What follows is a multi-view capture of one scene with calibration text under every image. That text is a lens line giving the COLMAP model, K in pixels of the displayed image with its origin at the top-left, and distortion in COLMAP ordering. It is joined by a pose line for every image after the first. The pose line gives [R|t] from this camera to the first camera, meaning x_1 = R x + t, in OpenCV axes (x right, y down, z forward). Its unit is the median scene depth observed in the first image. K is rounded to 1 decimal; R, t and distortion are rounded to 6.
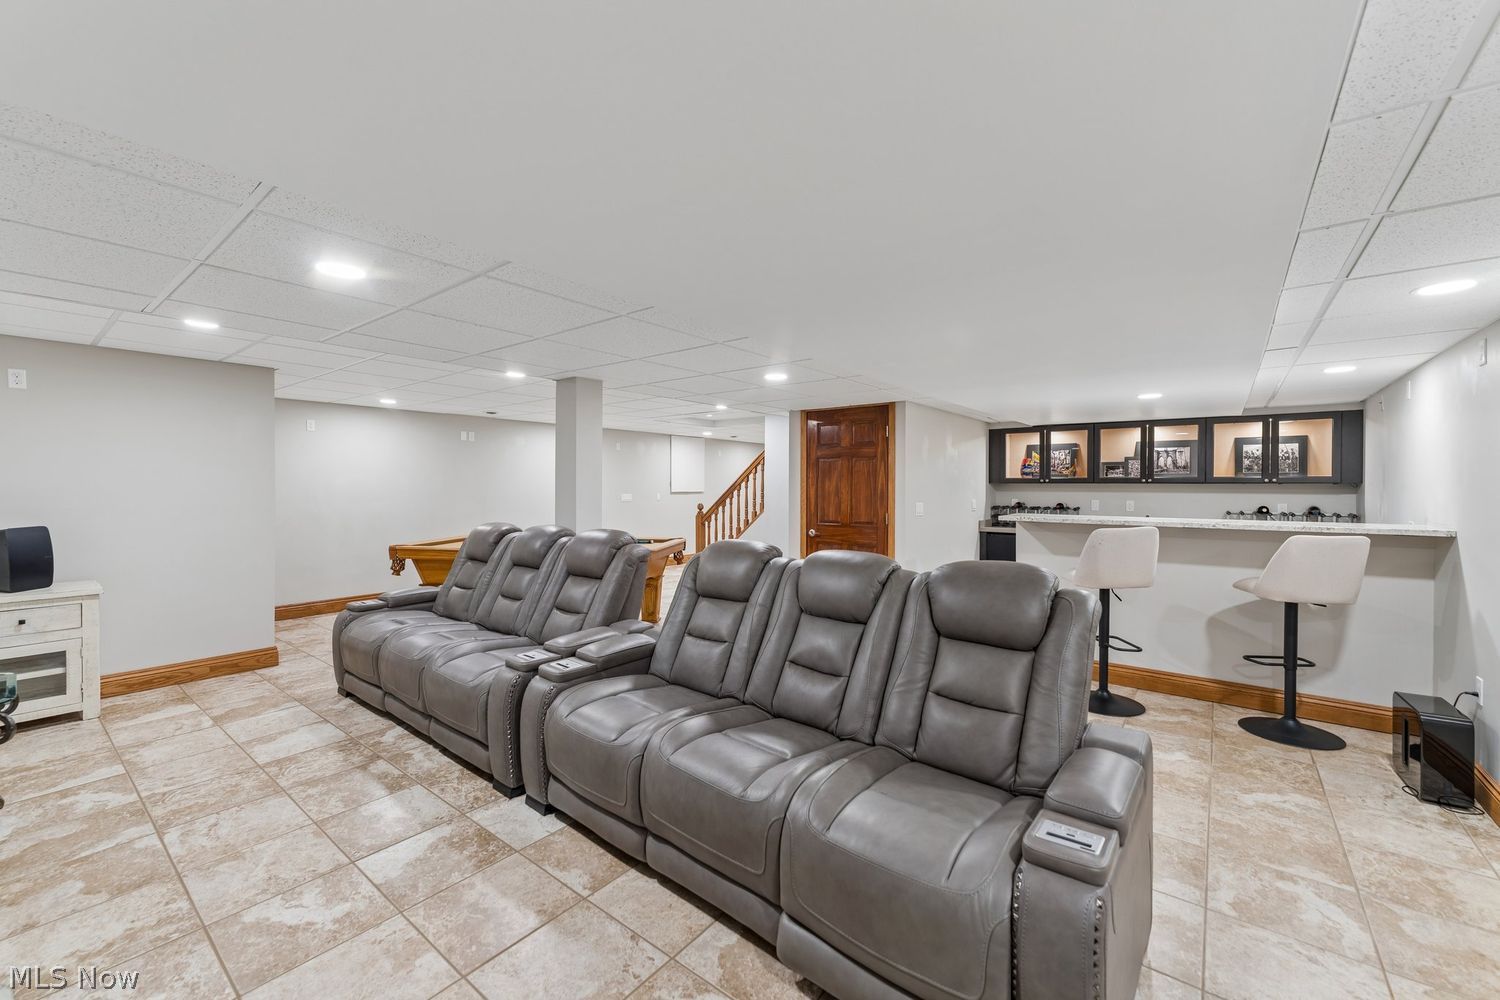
lens RADIAL K [[602.3, 0, 750.5], [0, 602.3, 491.0], [0, 0, 1]] dist [-0.001984, -0.000074]
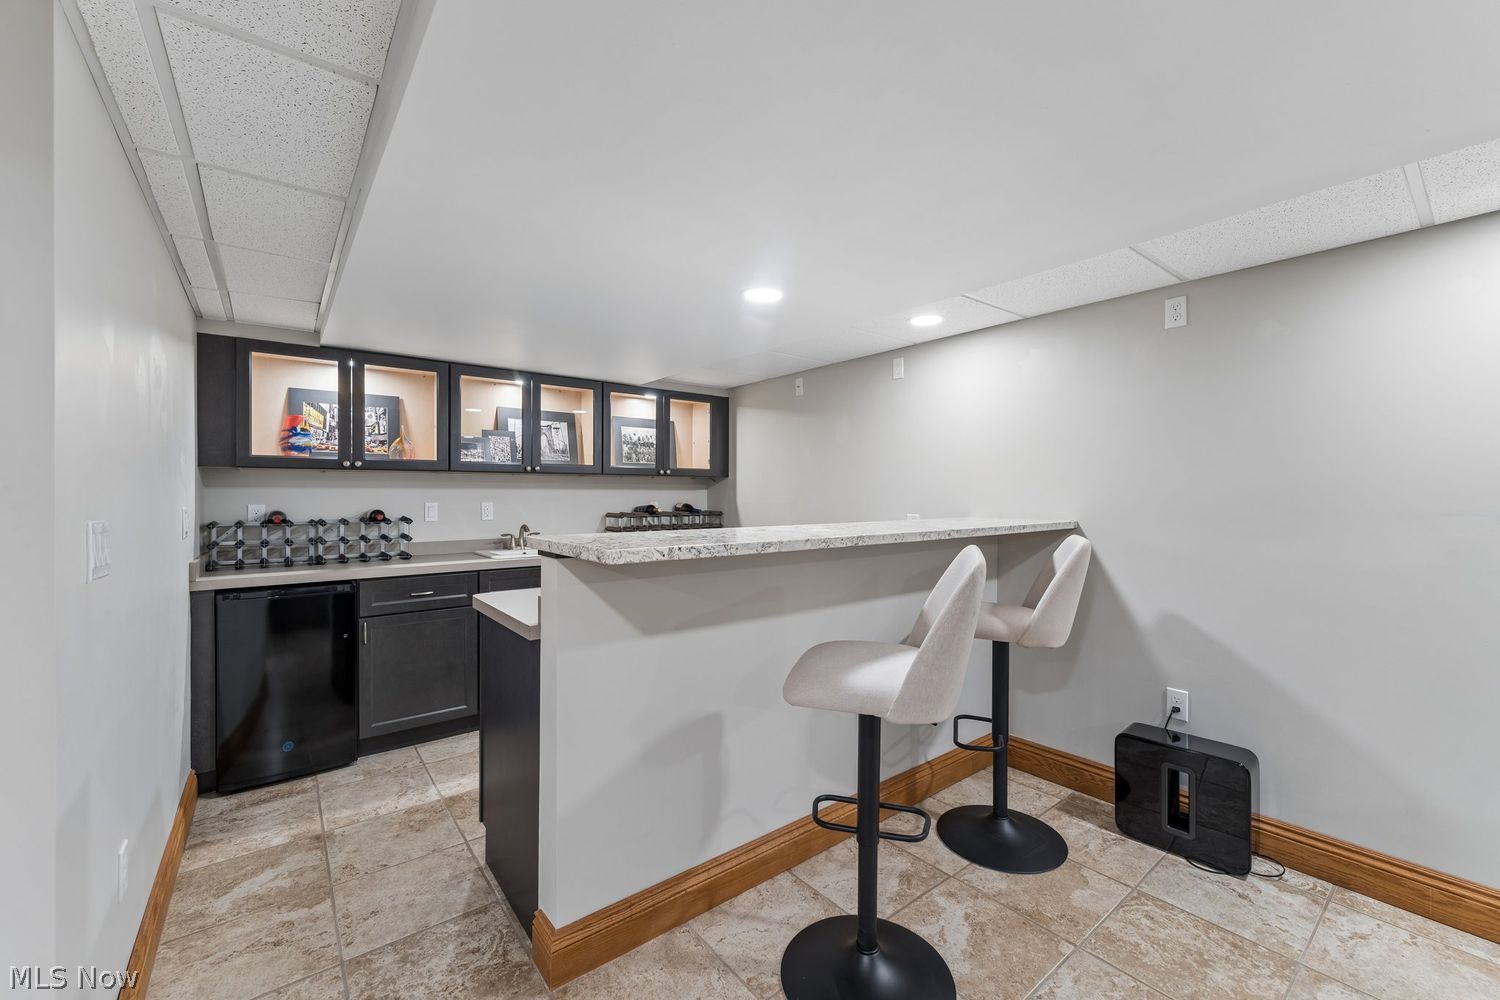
lens RADIAL K [[602.3, 0, 752.1], [0, 602.3, 494.4], [0, 0, 1]] dist [-0.001984, -0.000074]
pose [[0.231989, 0.000059, 0.972718, 0.101385], [0.011400, 0.999931, -0.002780, 0.012552], [-0.972652, 0.011734, 0.231972, 0.600762]]
